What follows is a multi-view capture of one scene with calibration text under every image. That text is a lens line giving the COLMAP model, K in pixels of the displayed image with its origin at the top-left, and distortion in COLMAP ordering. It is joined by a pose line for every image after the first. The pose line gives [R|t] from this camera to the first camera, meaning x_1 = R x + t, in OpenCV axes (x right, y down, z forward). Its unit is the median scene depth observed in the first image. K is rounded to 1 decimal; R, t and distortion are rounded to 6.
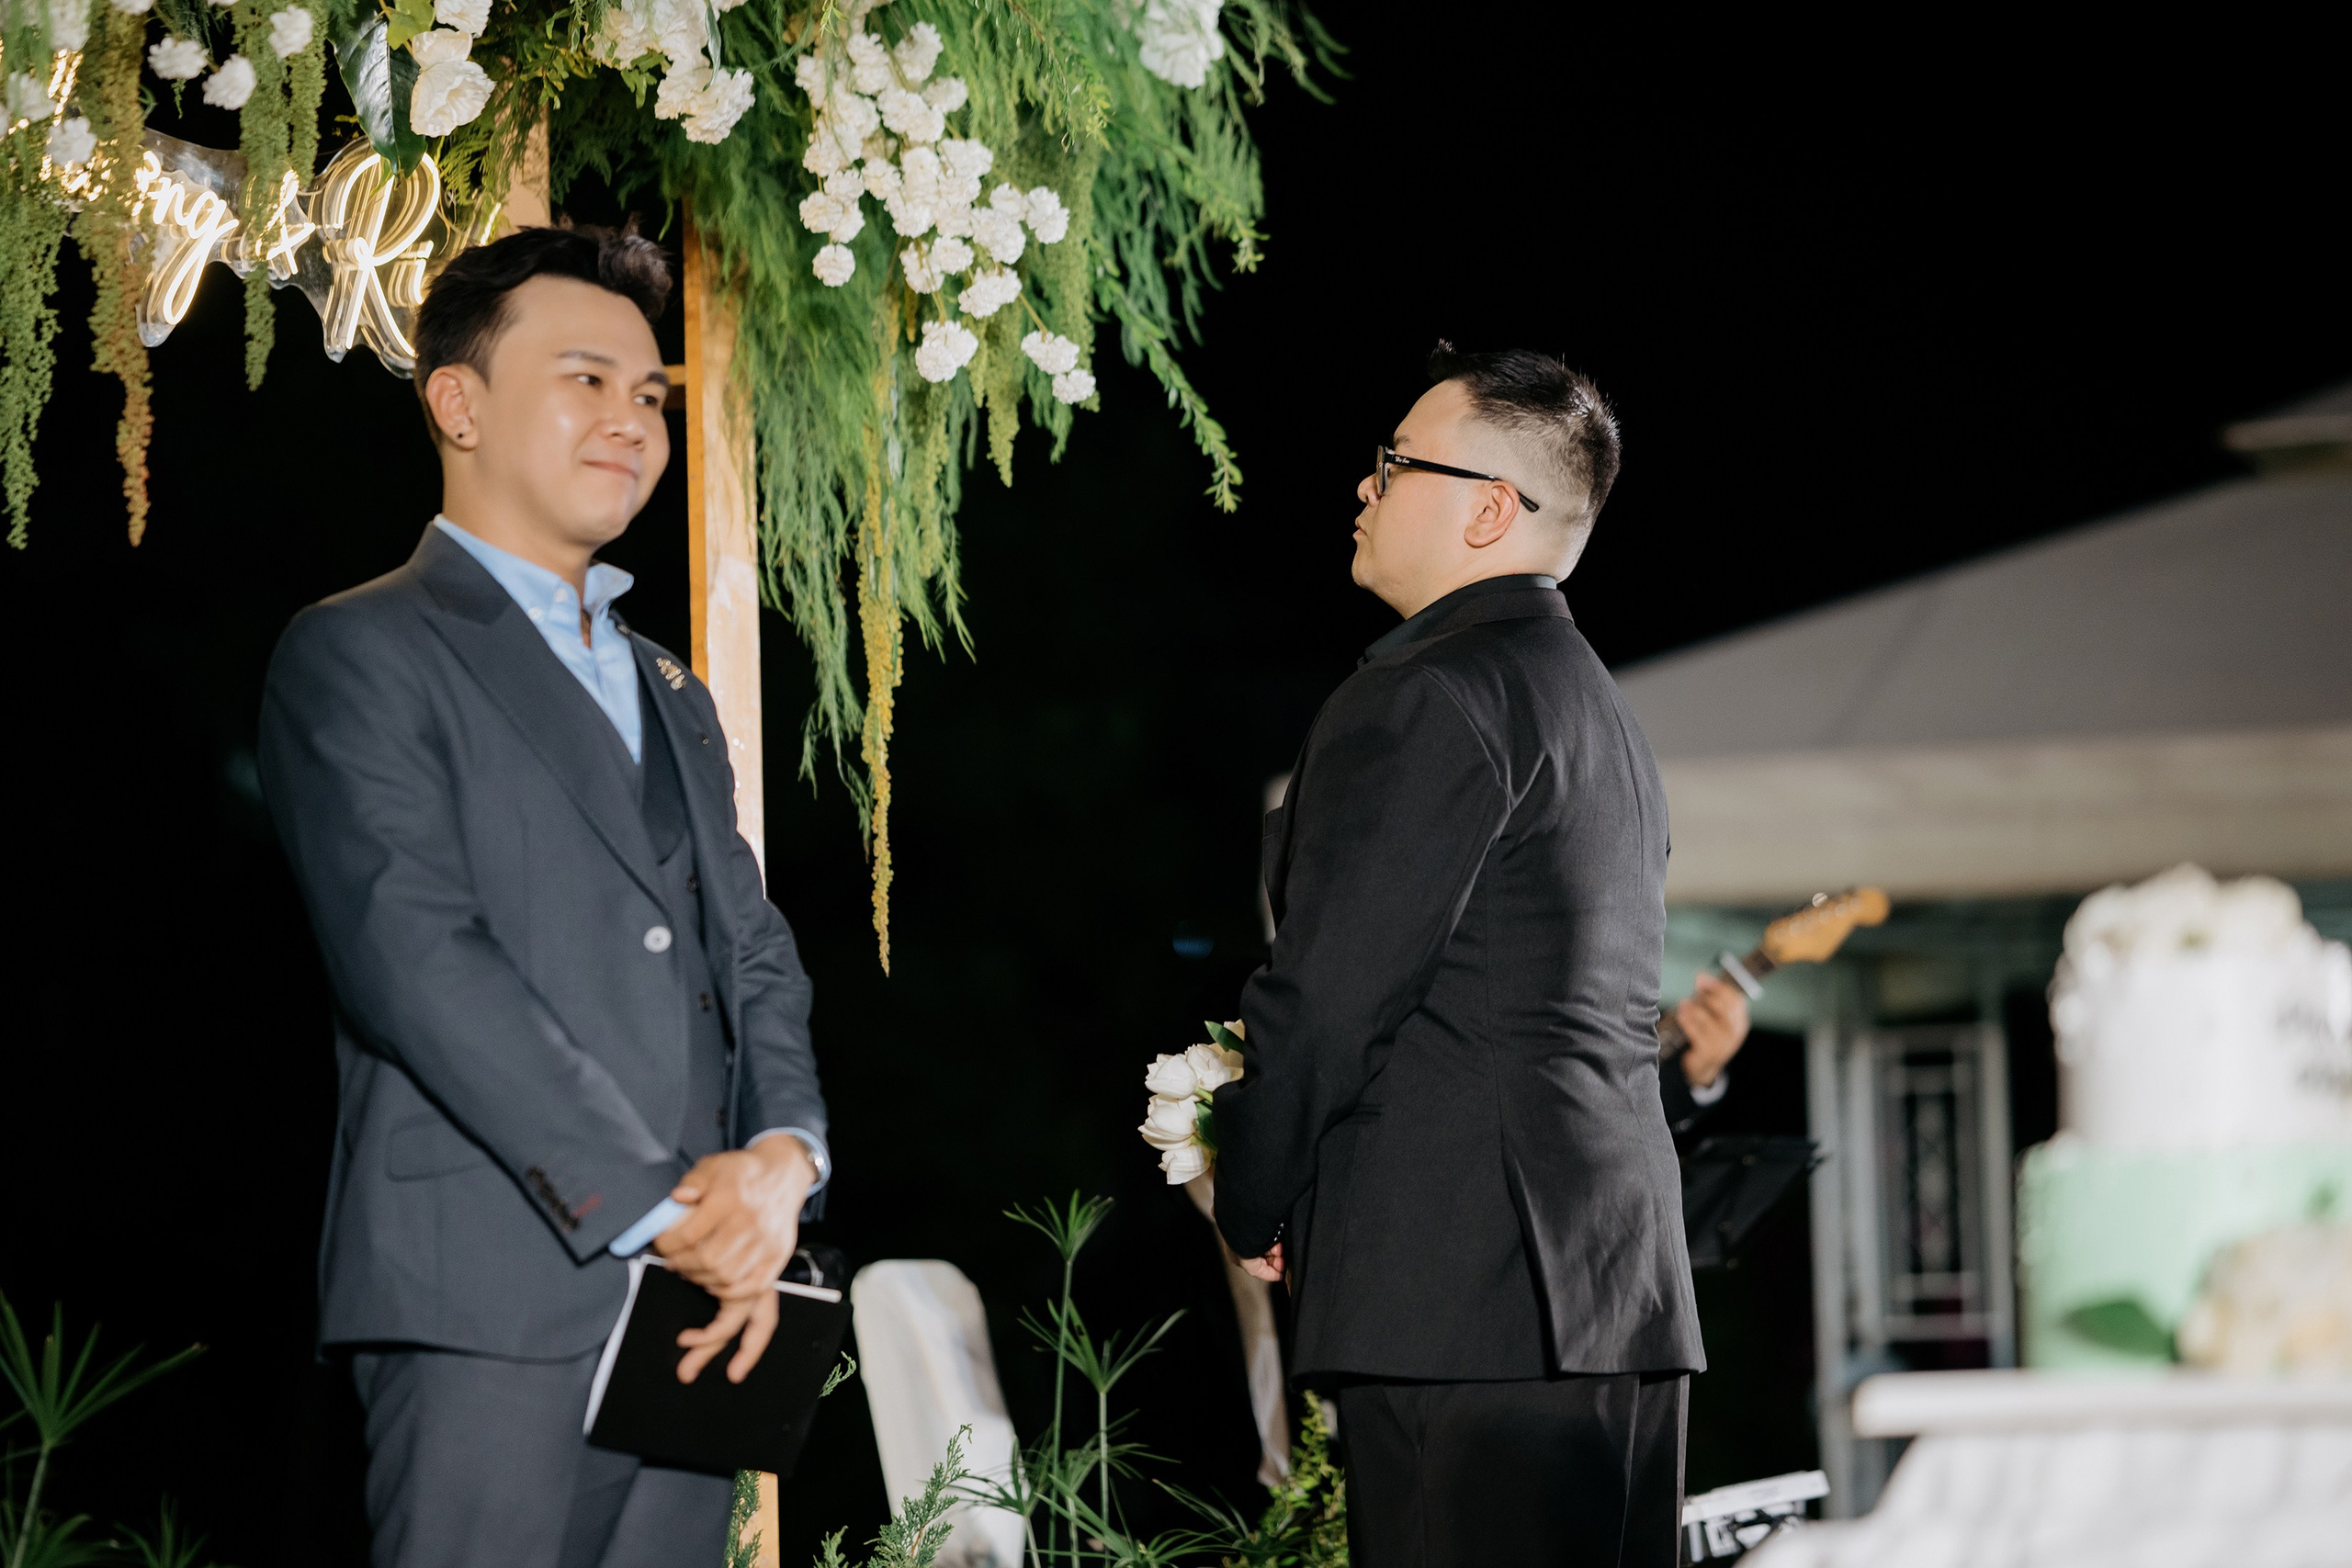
lens RADIAL K [[5514.8, 0, 1176.0], [0, 5514.8, 784.0], [0, 0, 1]] dist [-0.023489, -0.257701]
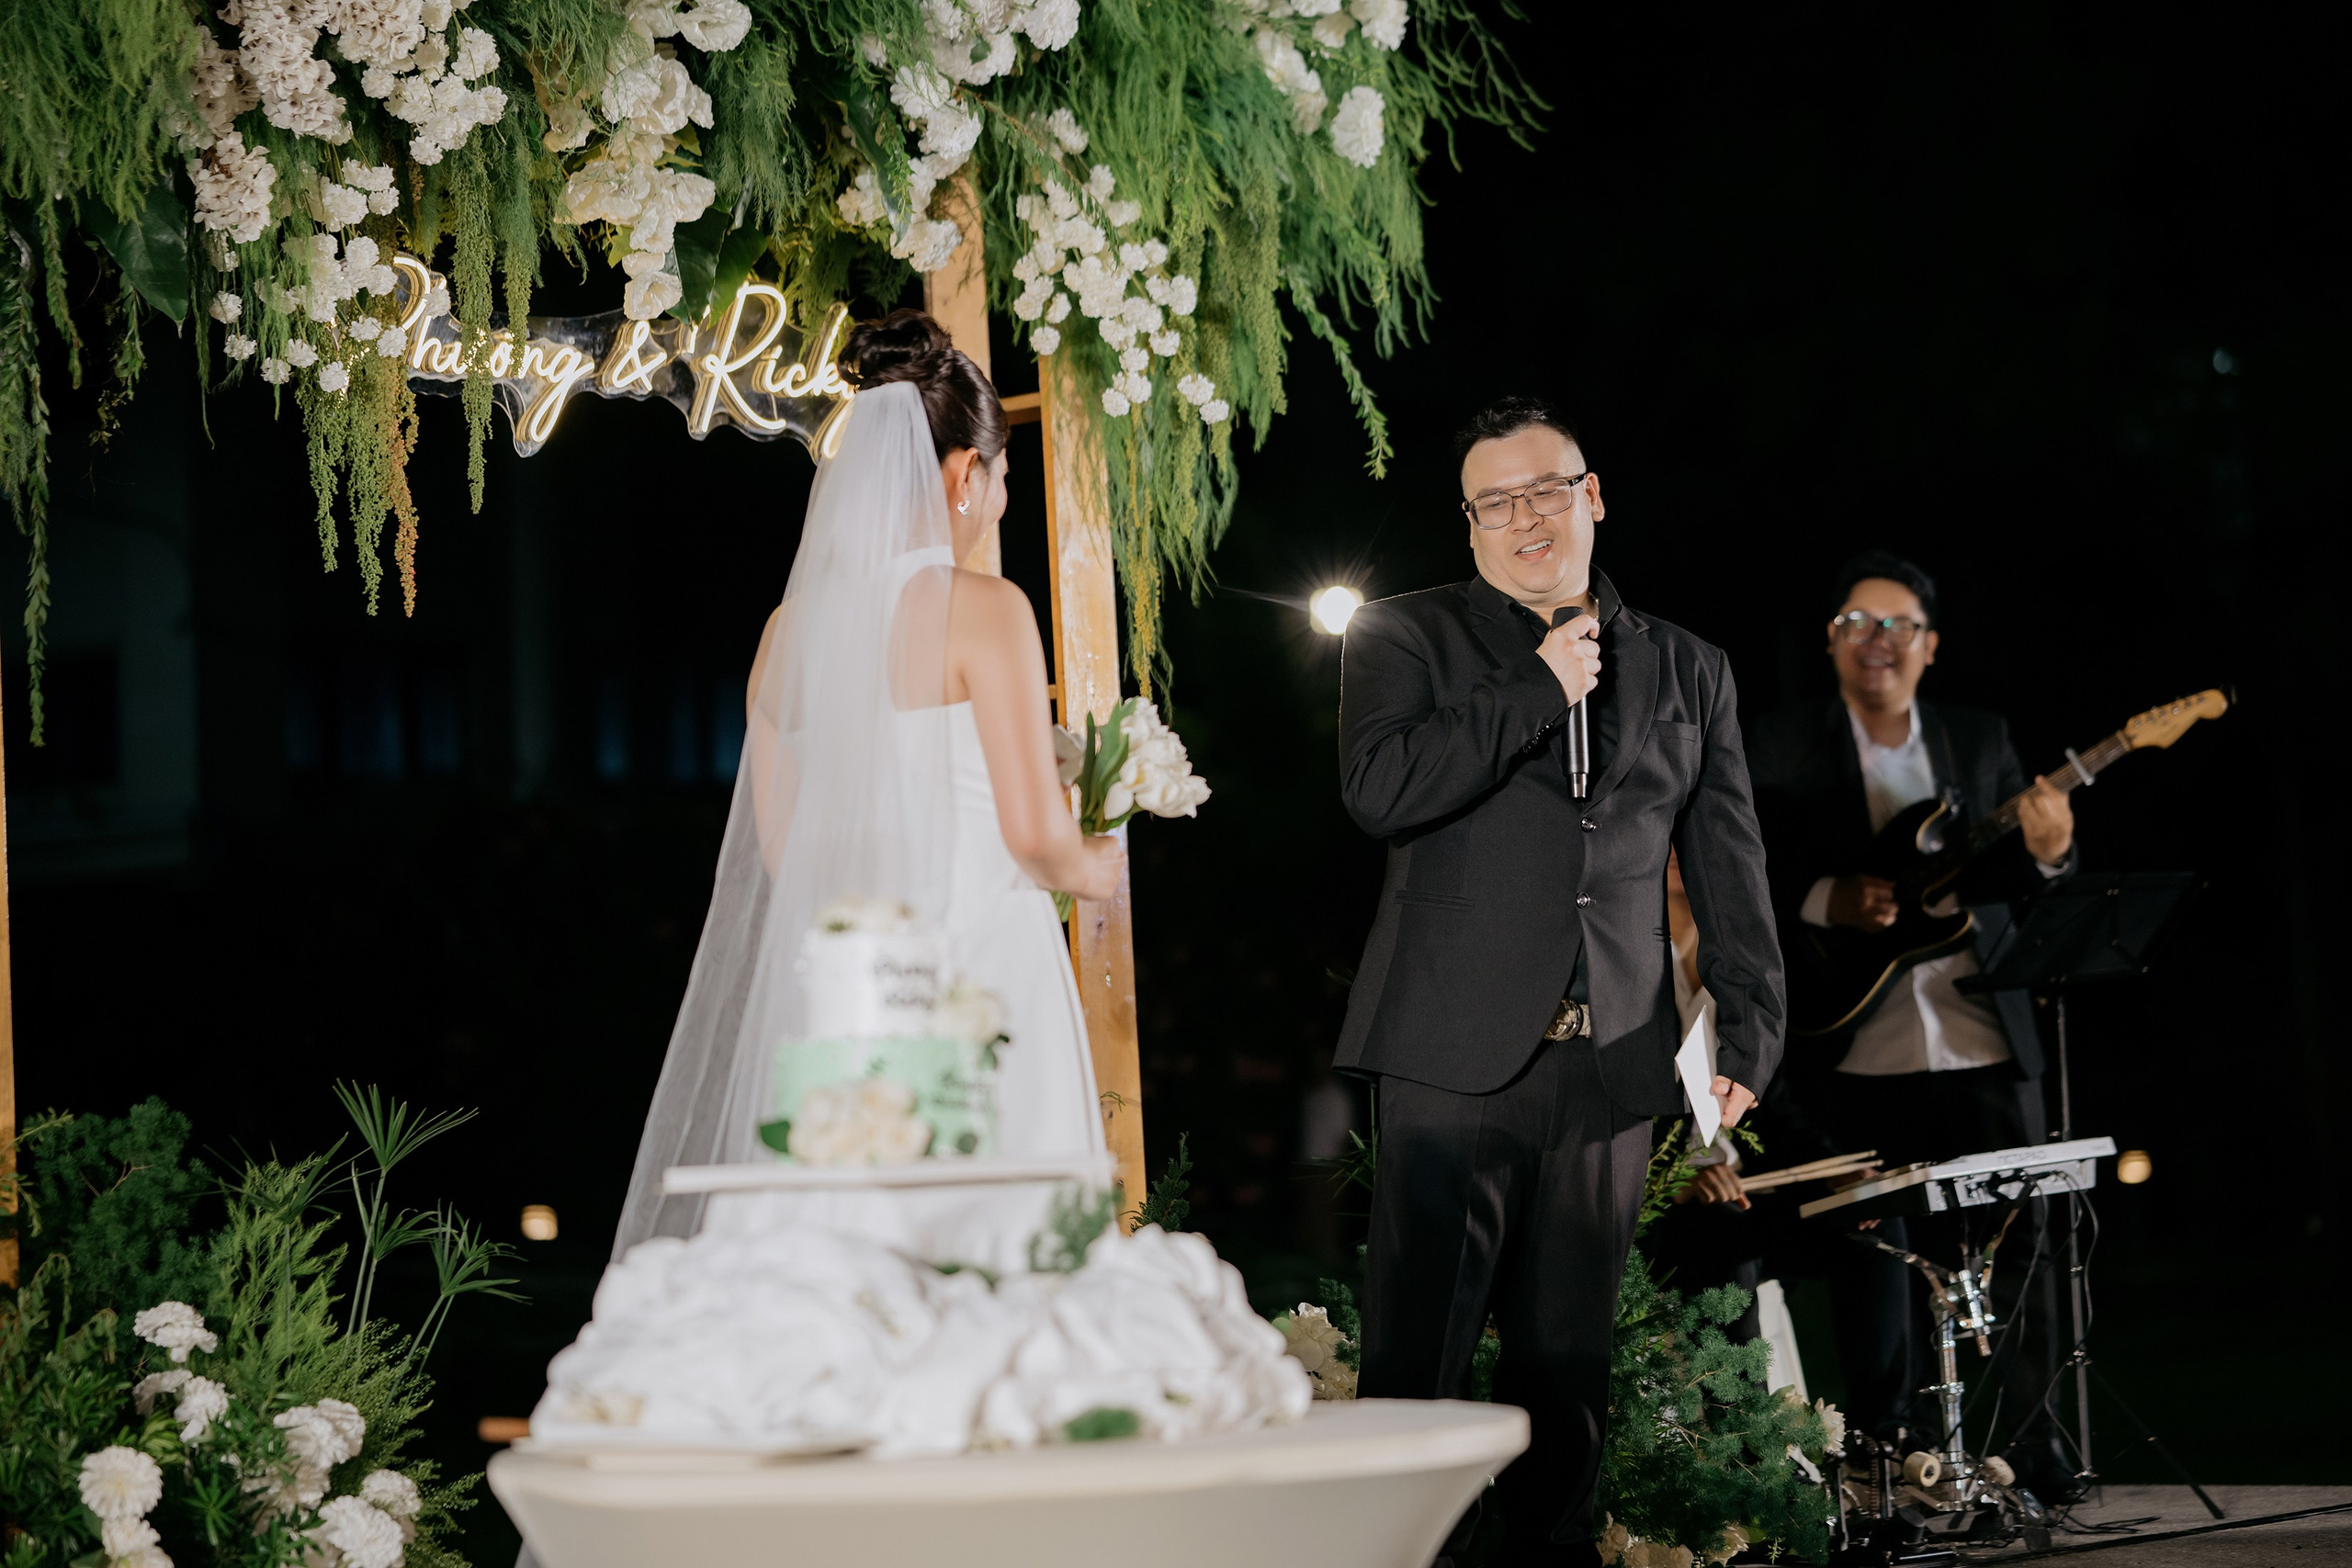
lens RADIAL K [[5522.7, 0, 1176.0], [0, 5522.7, 784.0], [0, 0, 1]] dist [0.039171, -0.495584]
pose [[0.928358, -0.034649, -0.370068, 0.504877], [0.061937, 0.996146, 0.062107, -0.065875], [0.366490, -0.080579, 0.926926, -0.349022]]
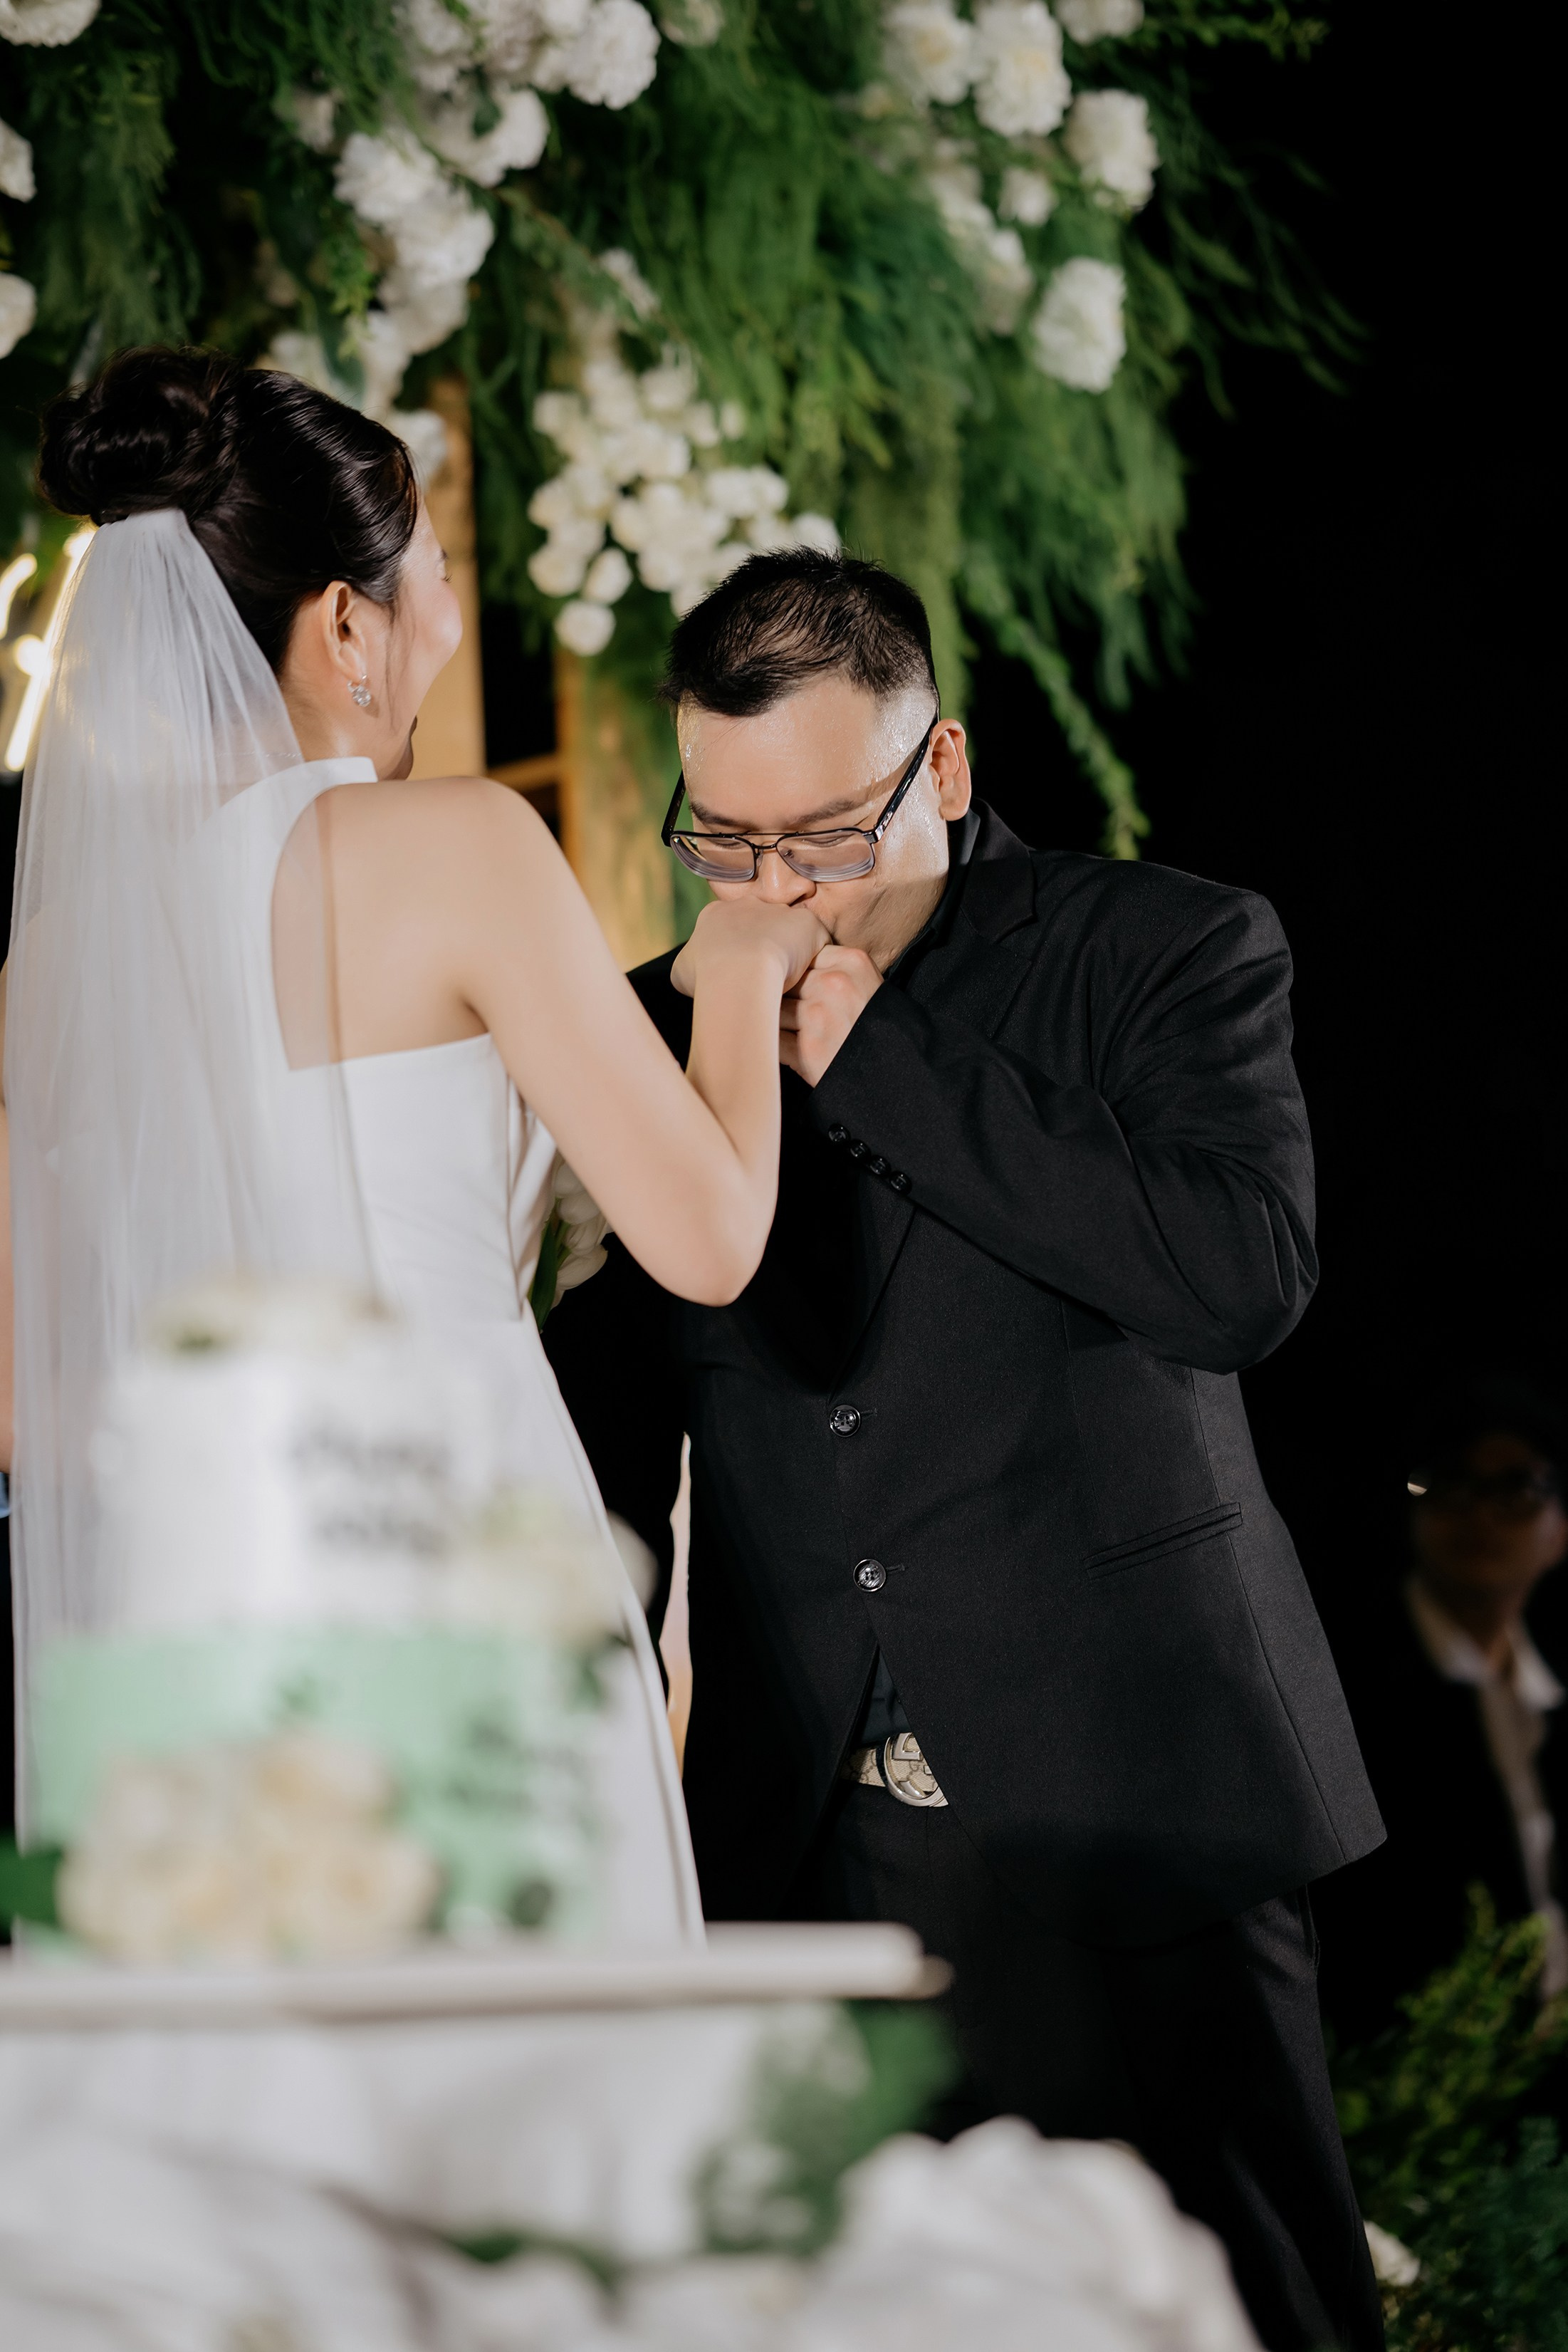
lens RADIAL K [[5522.4, 0, 784.0], [0, 5522.4, 1176.0], [0, 0, 1]] dist [0.039171, -0.495584]
pose [[0.940721, -0.057518, -0.334269, 0.258879], [0.054660, 0.998344, -0.017957, 0.011705], [0.334748, -0.001379, 0.942307, 0.173972]]
